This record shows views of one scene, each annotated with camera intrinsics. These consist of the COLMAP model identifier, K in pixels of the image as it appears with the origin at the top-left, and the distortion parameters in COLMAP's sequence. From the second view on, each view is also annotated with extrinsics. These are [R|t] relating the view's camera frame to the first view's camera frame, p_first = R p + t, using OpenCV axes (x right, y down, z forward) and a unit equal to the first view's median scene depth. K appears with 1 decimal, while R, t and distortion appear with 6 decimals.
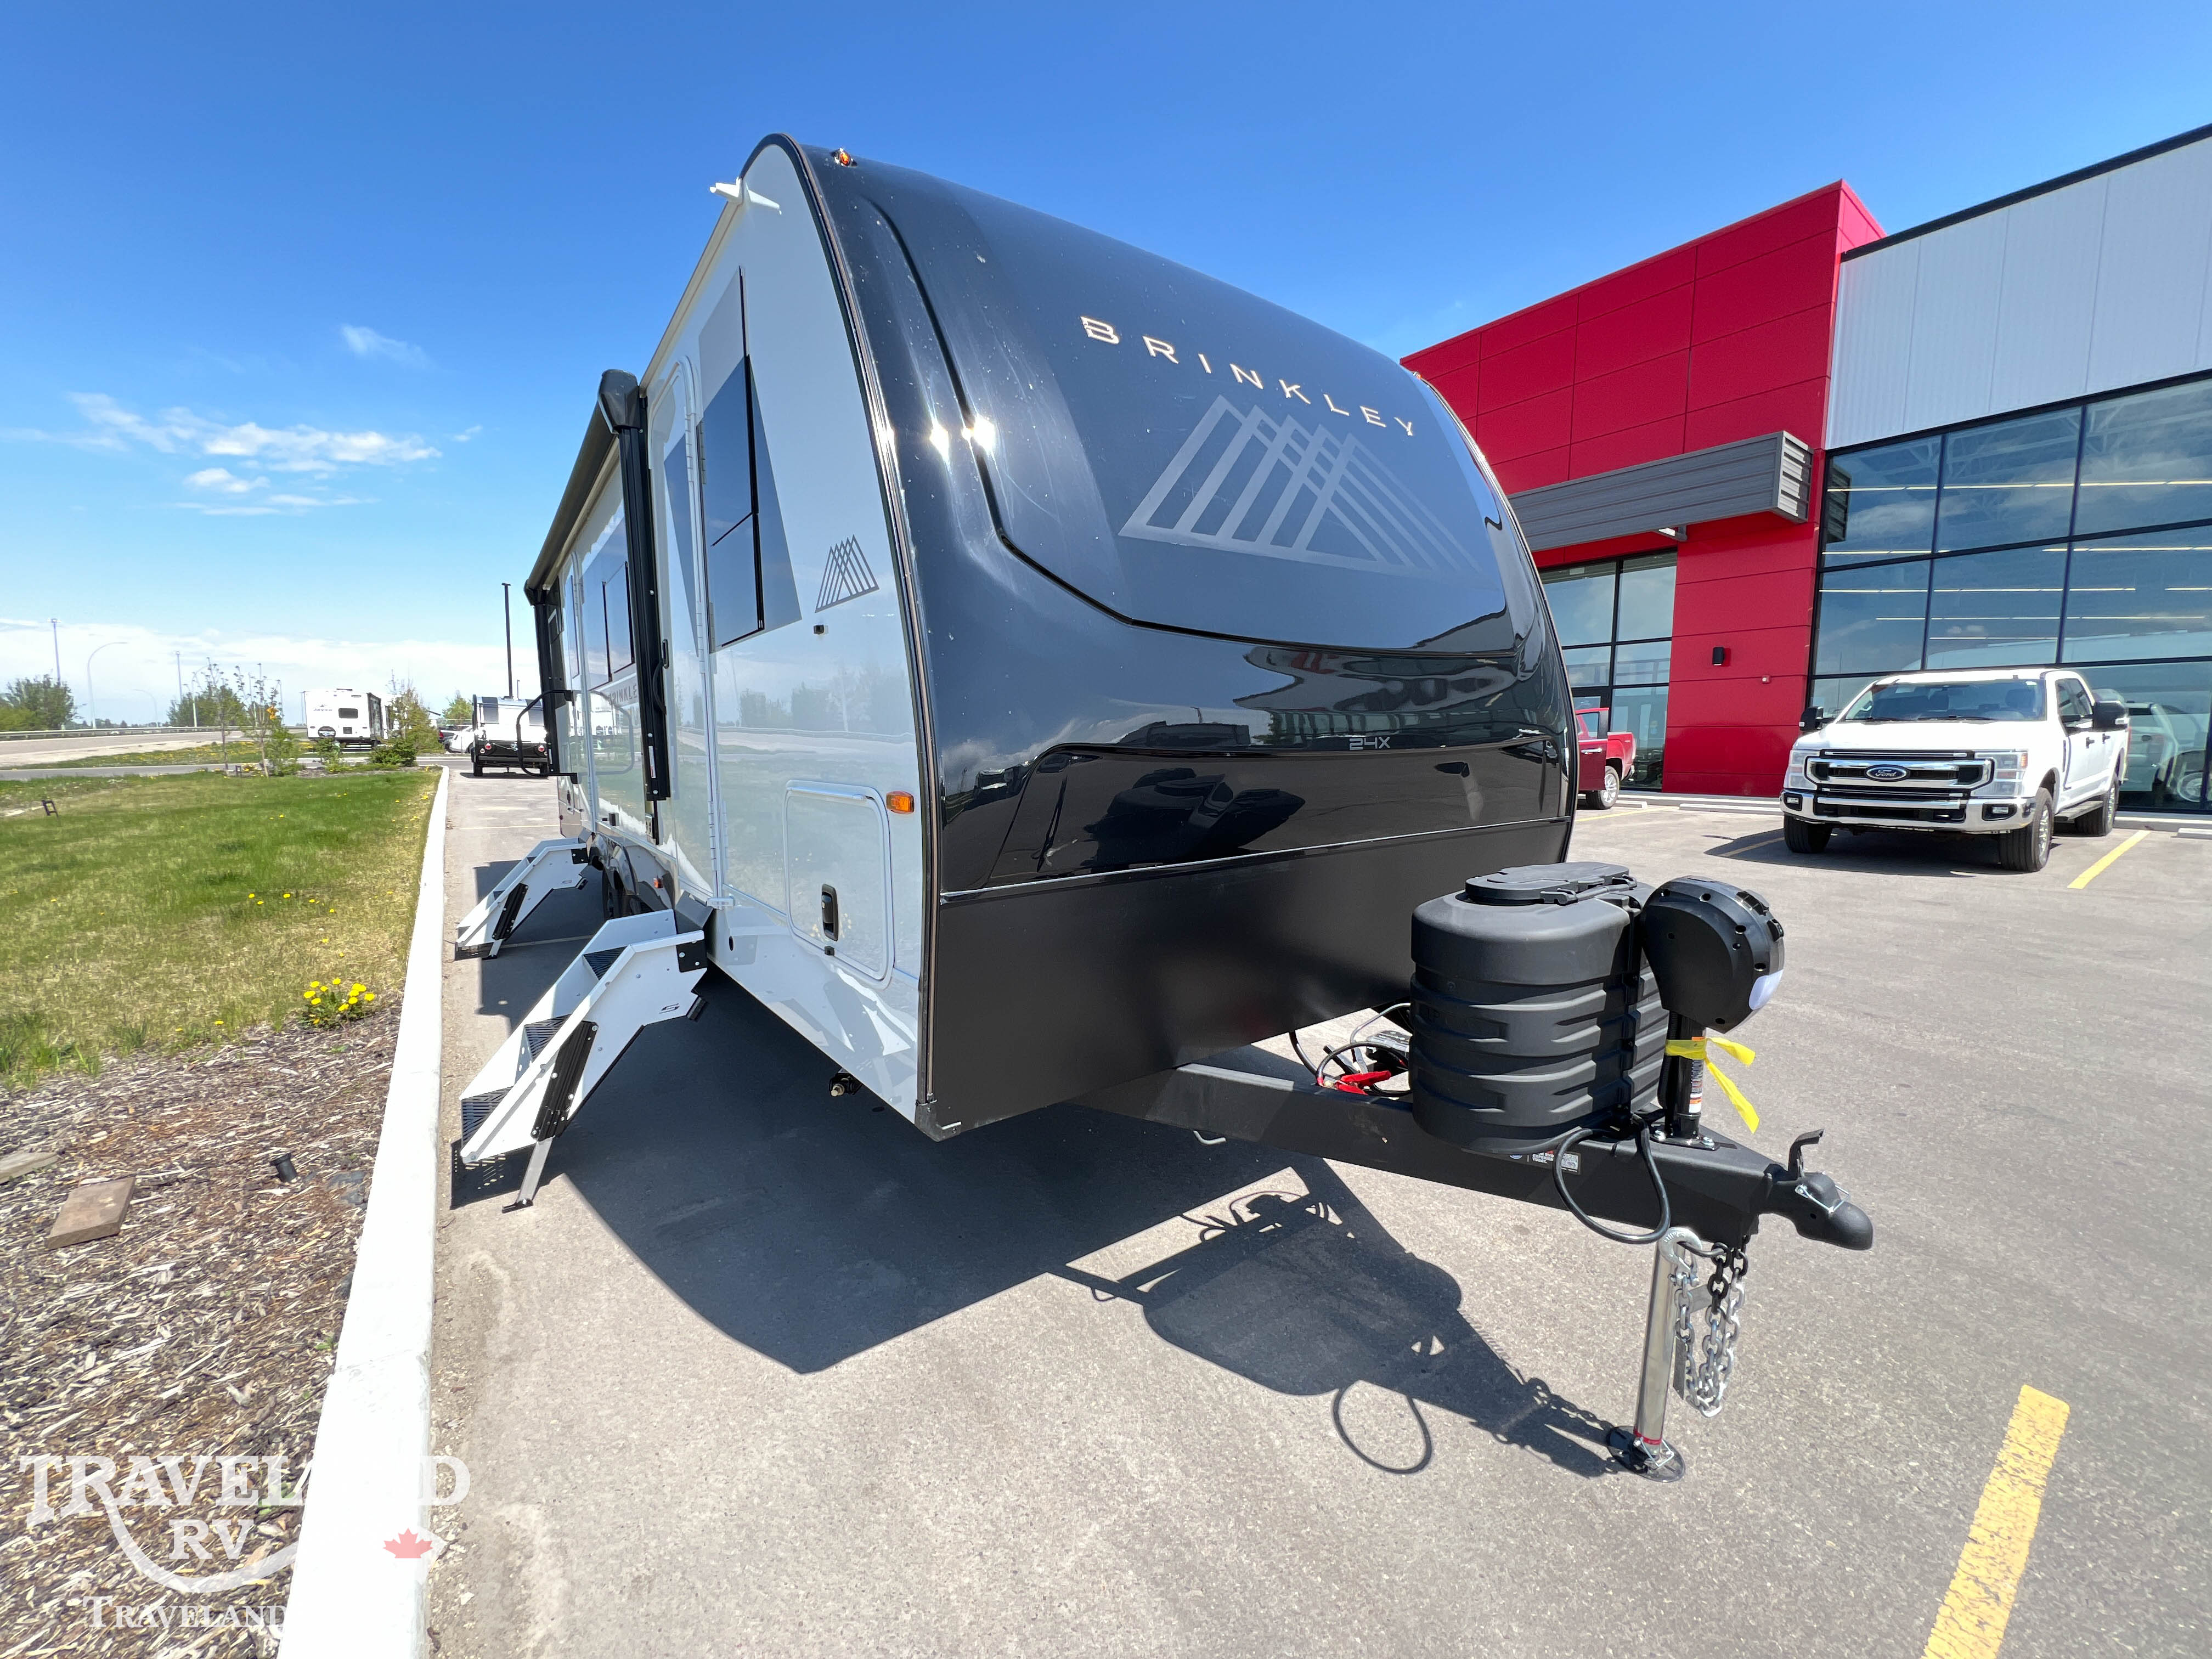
lens RADIAL K [[872.1, 0, 1106.0], [0, 872.1, 829.5], [0, 0, 1]] dist [-0.018094, 0.000110]
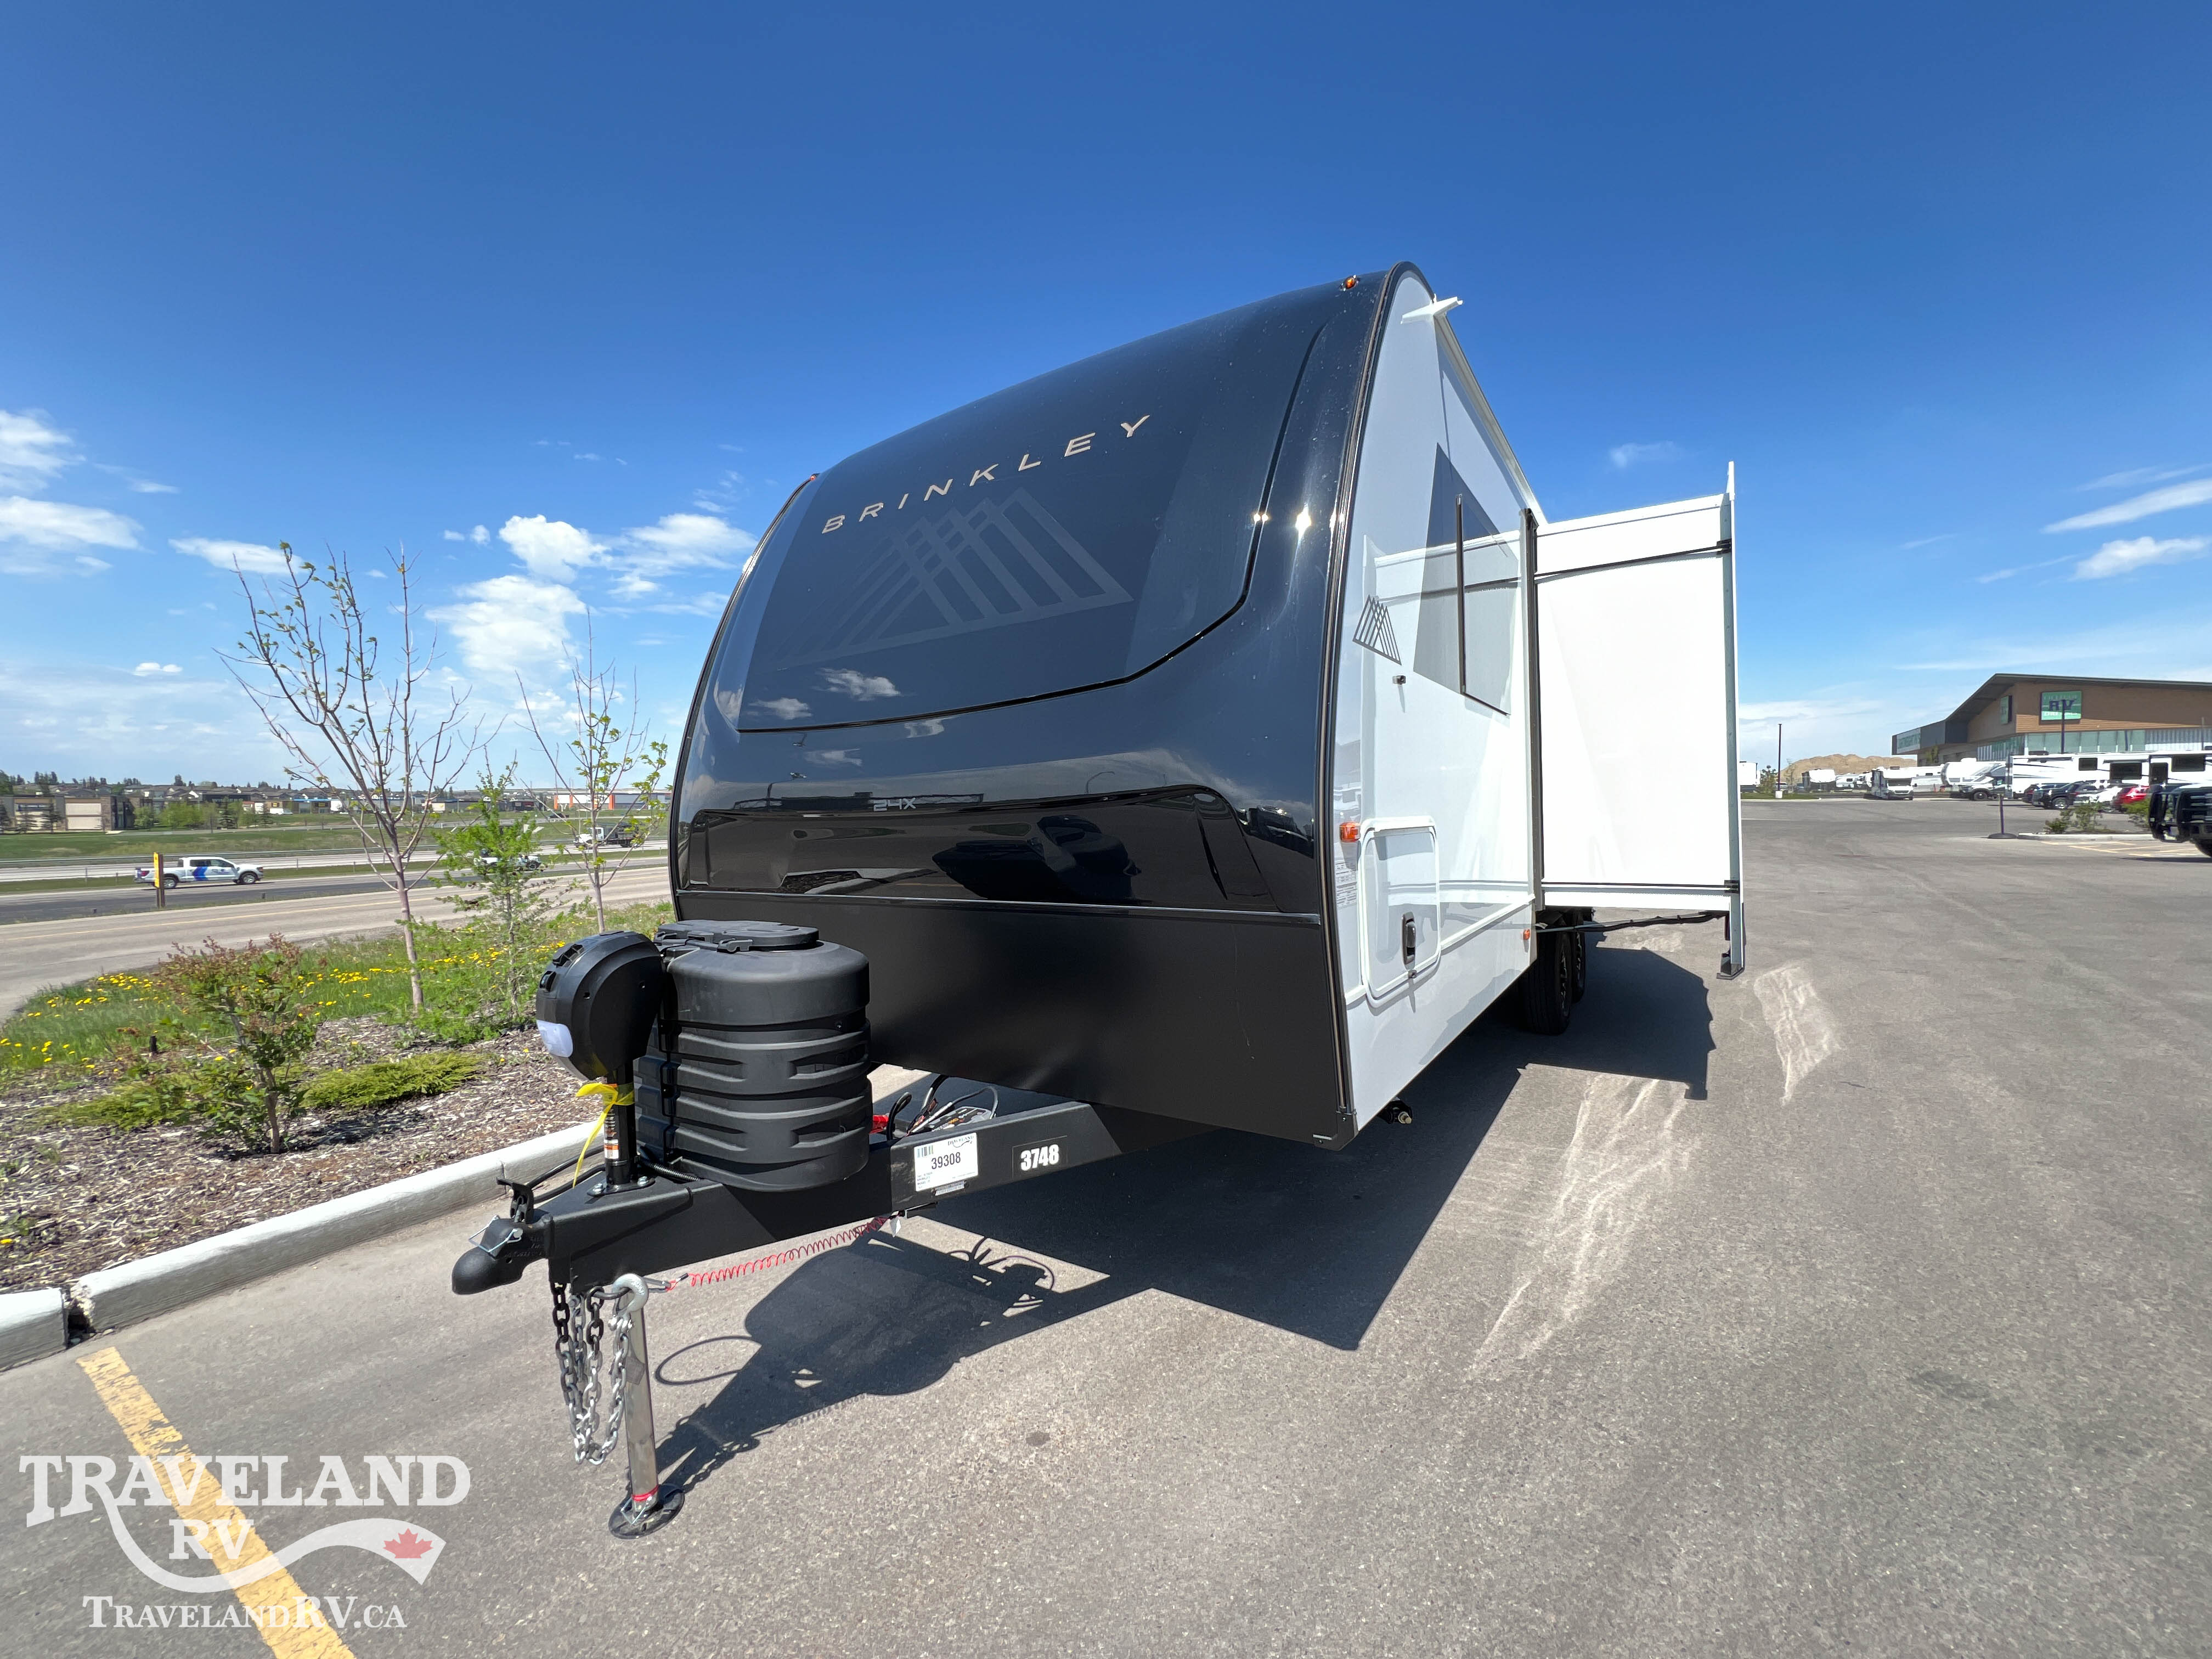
lens RADIAL K [[872.1, 0, 1106.0], [0, 872.1, 829.5], [0, 0, 1]] dist [-0.018094, 0.000110]
pose [[0.350358, 0.005121, -0.936602, 1.326221], [-0.073993, 0.997011, -0.022227, -0.060290], [0.933689, 0.077089, 0.349690, 0.828850]]
